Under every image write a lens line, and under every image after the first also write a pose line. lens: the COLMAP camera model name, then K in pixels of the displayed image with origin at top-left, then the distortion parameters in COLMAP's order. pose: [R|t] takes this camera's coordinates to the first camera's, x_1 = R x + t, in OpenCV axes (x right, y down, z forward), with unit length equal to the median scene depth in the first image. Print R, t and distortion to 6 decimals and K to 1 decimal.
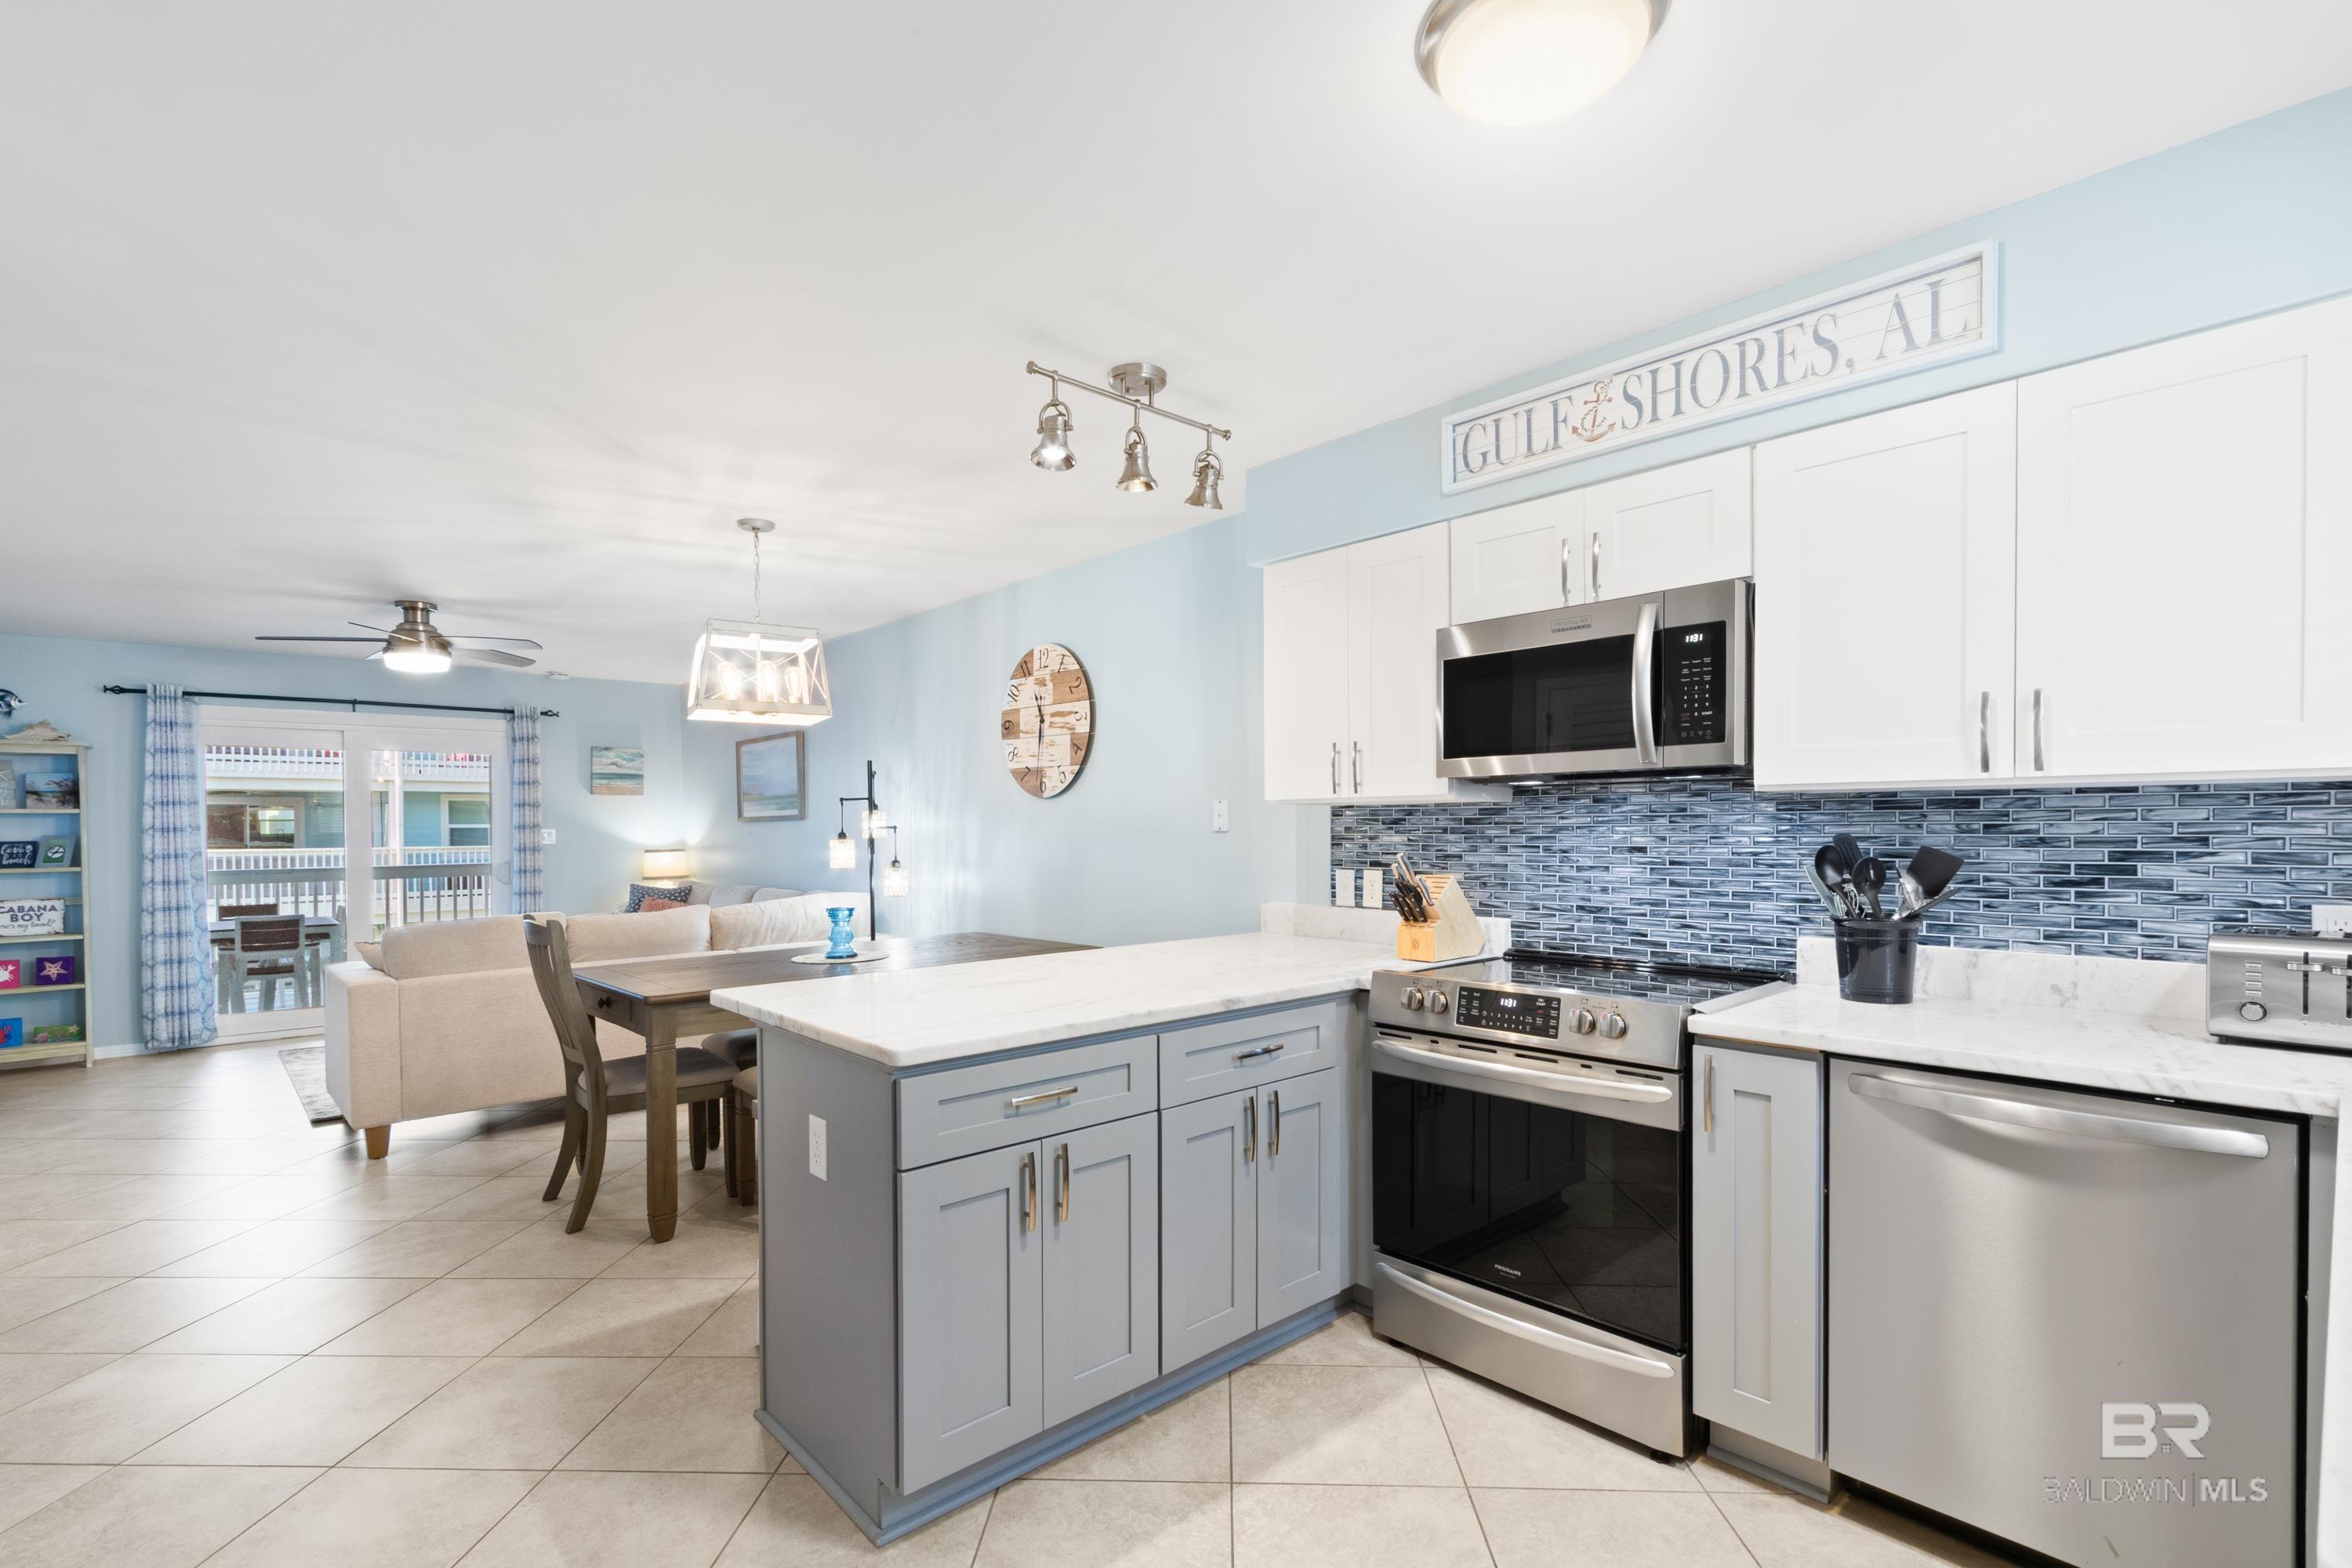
lens RADIAL K [[1080.0, 0, 1180.4], [0, 1080.0, 845.1], [0, 0, 1]] dist [0.000690, -0.000118]
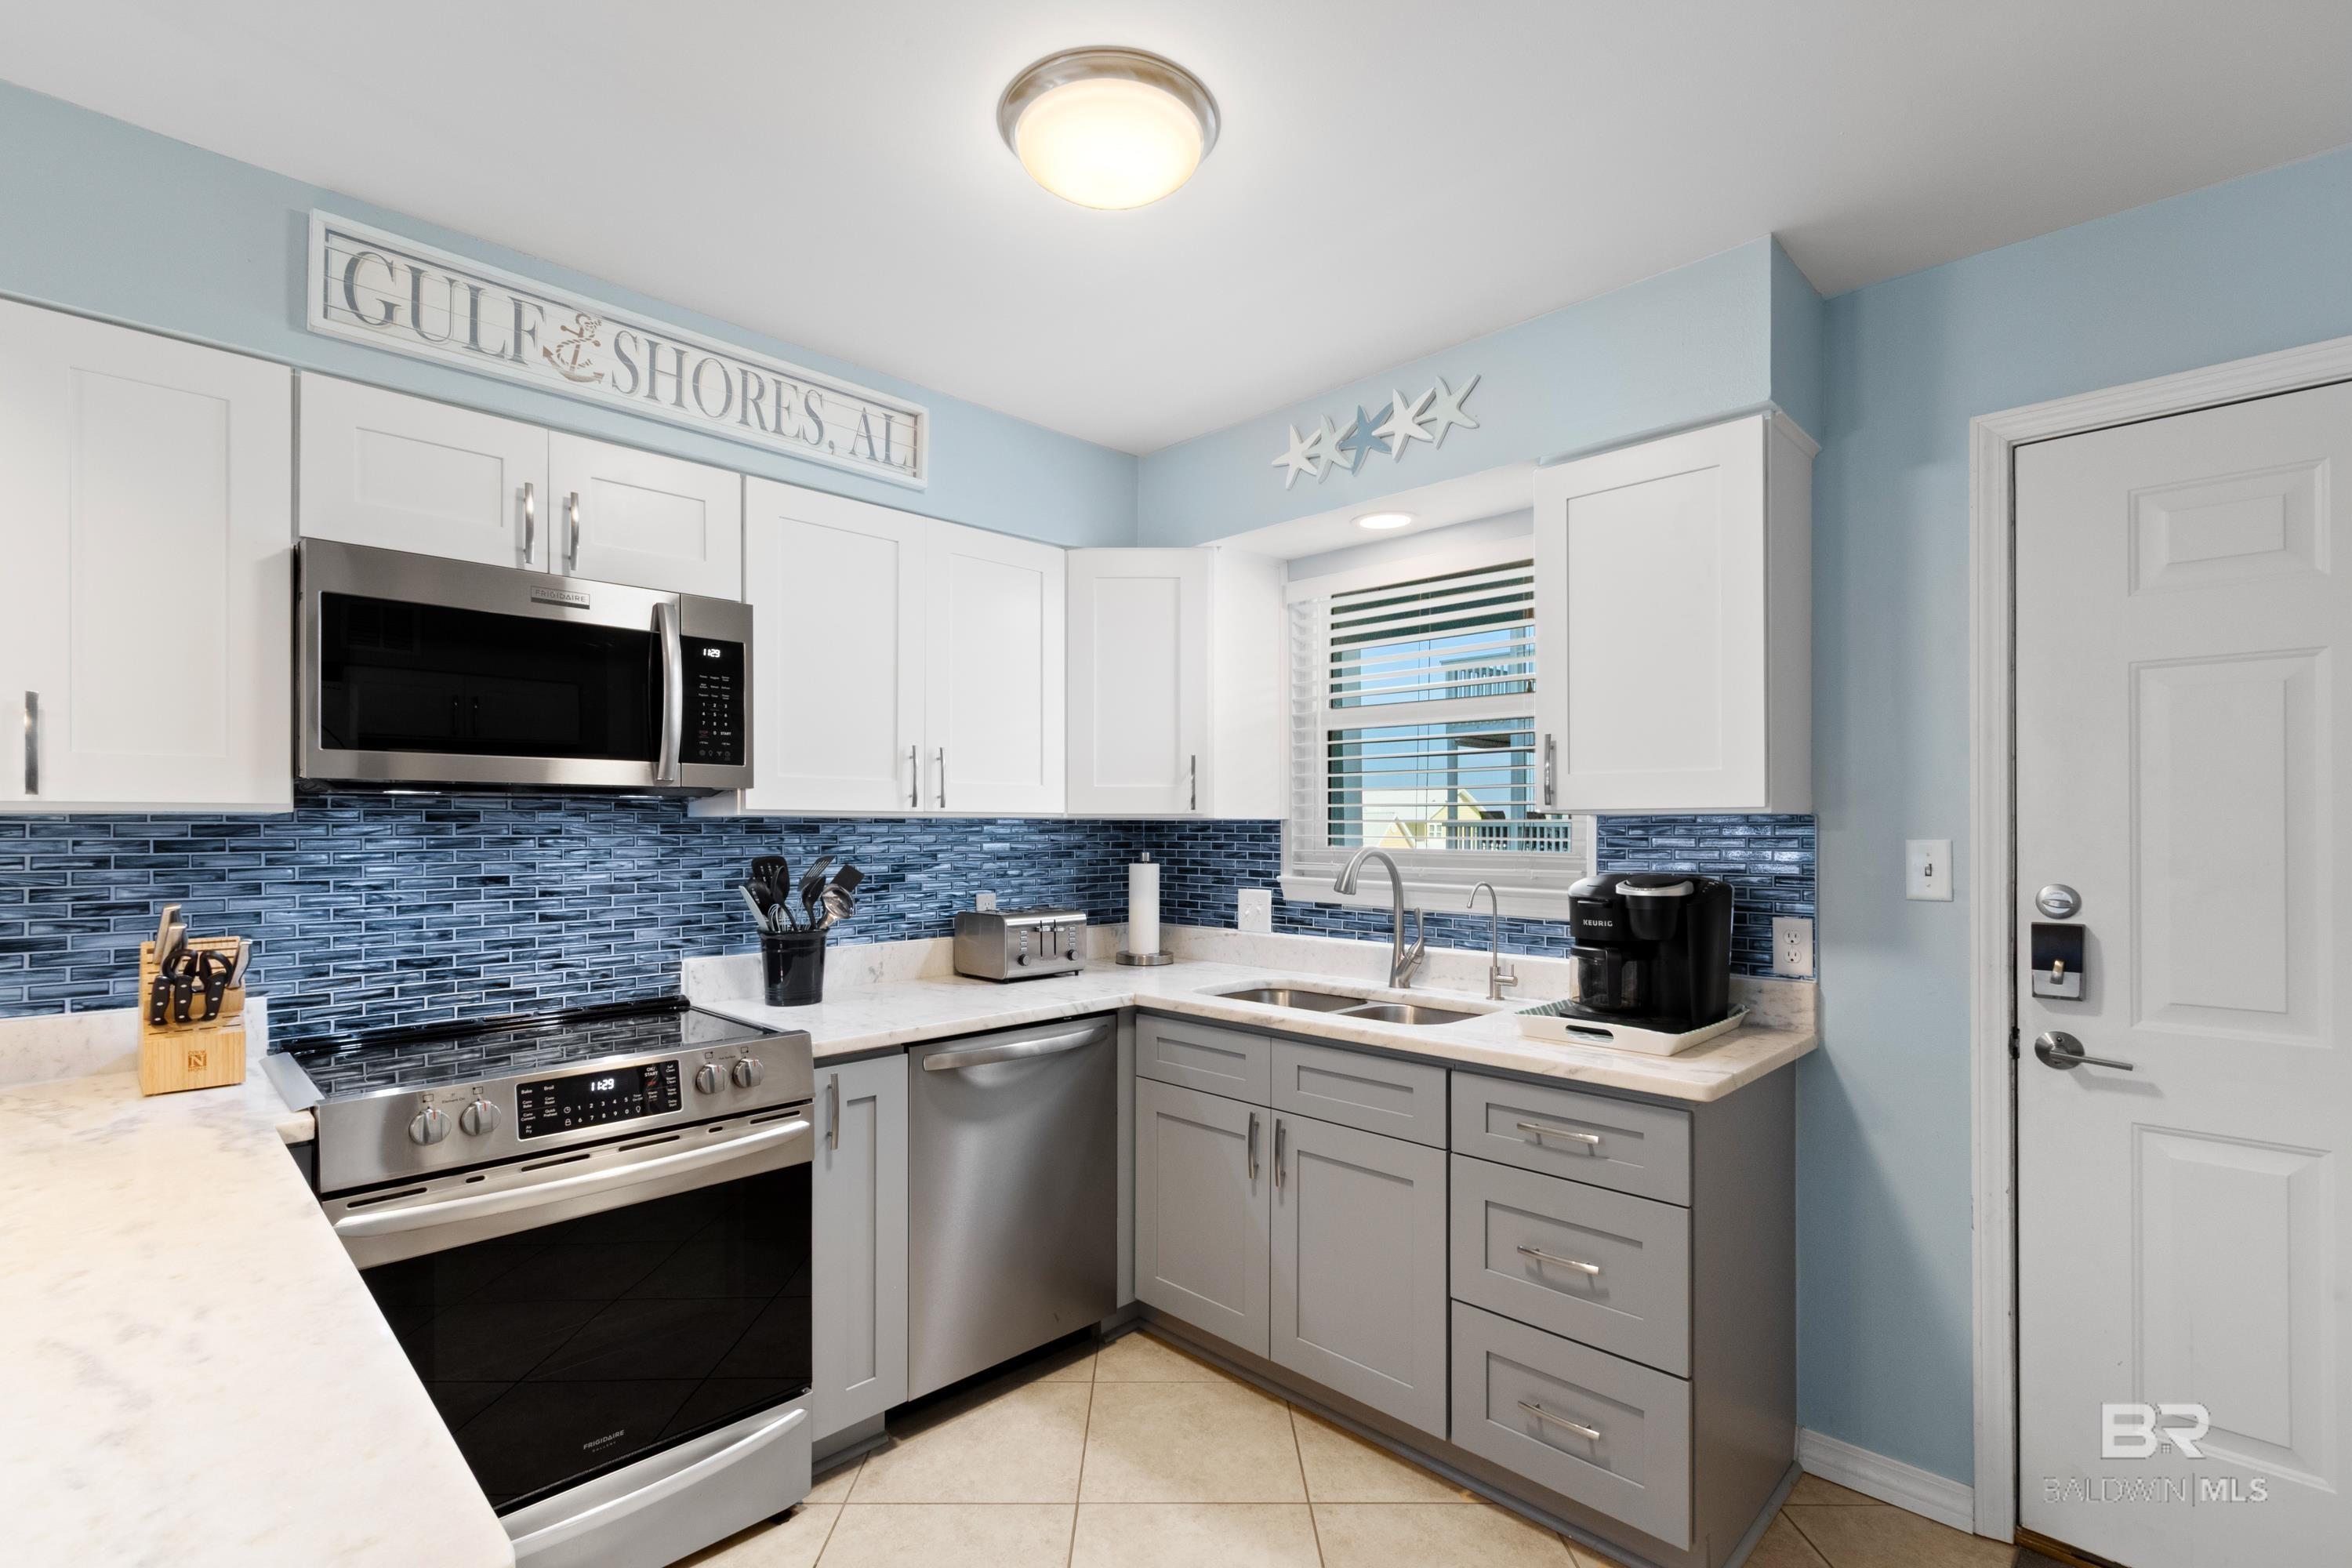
lens RADIAL K [[1069.6, 0, 1168.5], [0, 1069.6, 823.4], [0, 0, 1]] dist [0.002219, -0.000462]
pose [[-0.046456, 0.011389, 0.998855, -0.412696], [0.019662, 0.999752, -0.010484, -0.020421], [-0.998727, 0.019152, -0.046668, 0.552391]]
